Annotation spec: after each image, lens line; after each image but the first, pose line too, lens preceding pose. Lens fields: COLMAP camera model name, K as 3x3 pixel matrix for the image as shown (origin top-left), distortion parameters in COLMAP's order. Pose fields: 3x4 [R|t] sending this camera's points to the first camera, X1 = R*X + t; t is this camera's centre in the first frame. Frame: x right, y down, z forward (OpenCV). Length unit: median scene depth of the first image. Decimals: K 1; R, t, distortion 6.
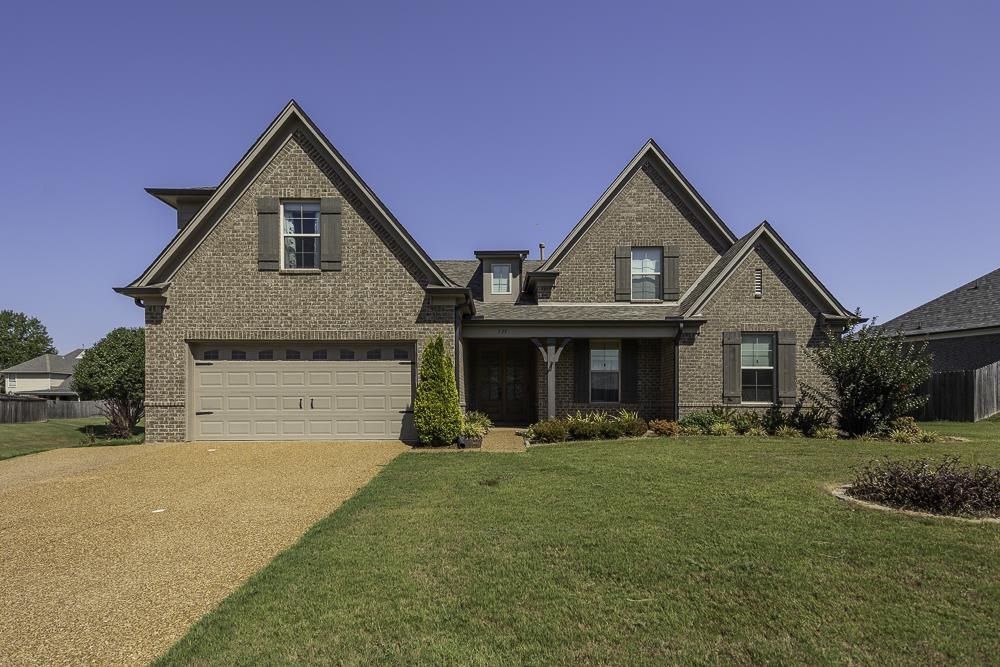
lens RADIAL K [[505.3, 0, 487.7], [0, 505.3, 399.3], [0, 0, 1]] dist [0.026141, 0.000096]
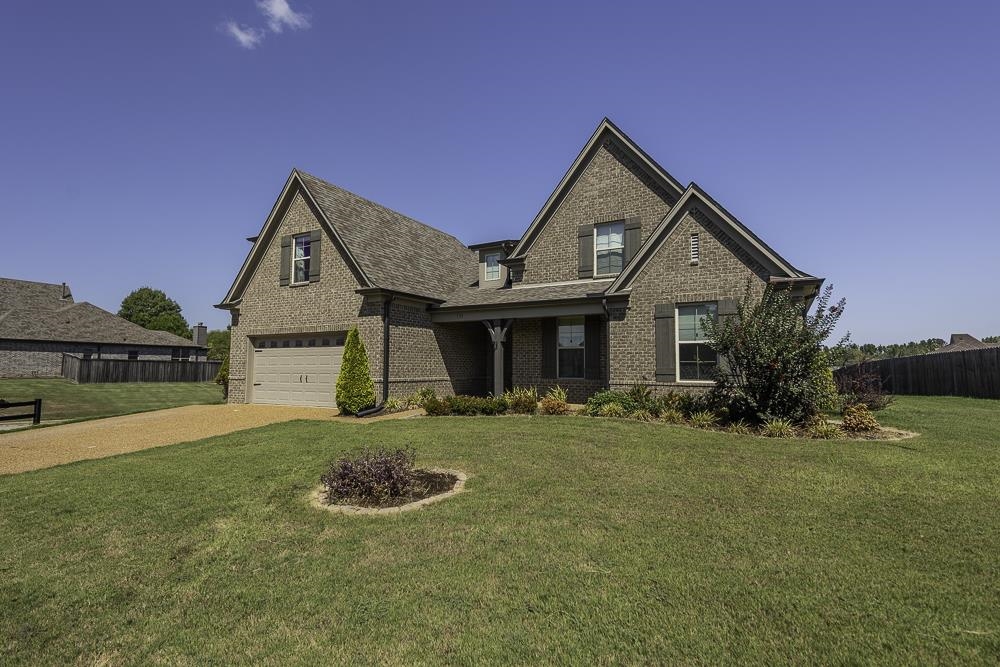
lens RADIAL K [[477.0, 0, 499.3], [0, 477.0, 333.7], [0, 0, 1]] dist [0.033958, -0.010471]
pose [[0.877755, -0.034206, -0.477886, 0.724397], [0.003993, 0.997936, -0.064097, -0.027662], [0.479092, 0.054353, 0.876080, 0.107279]]
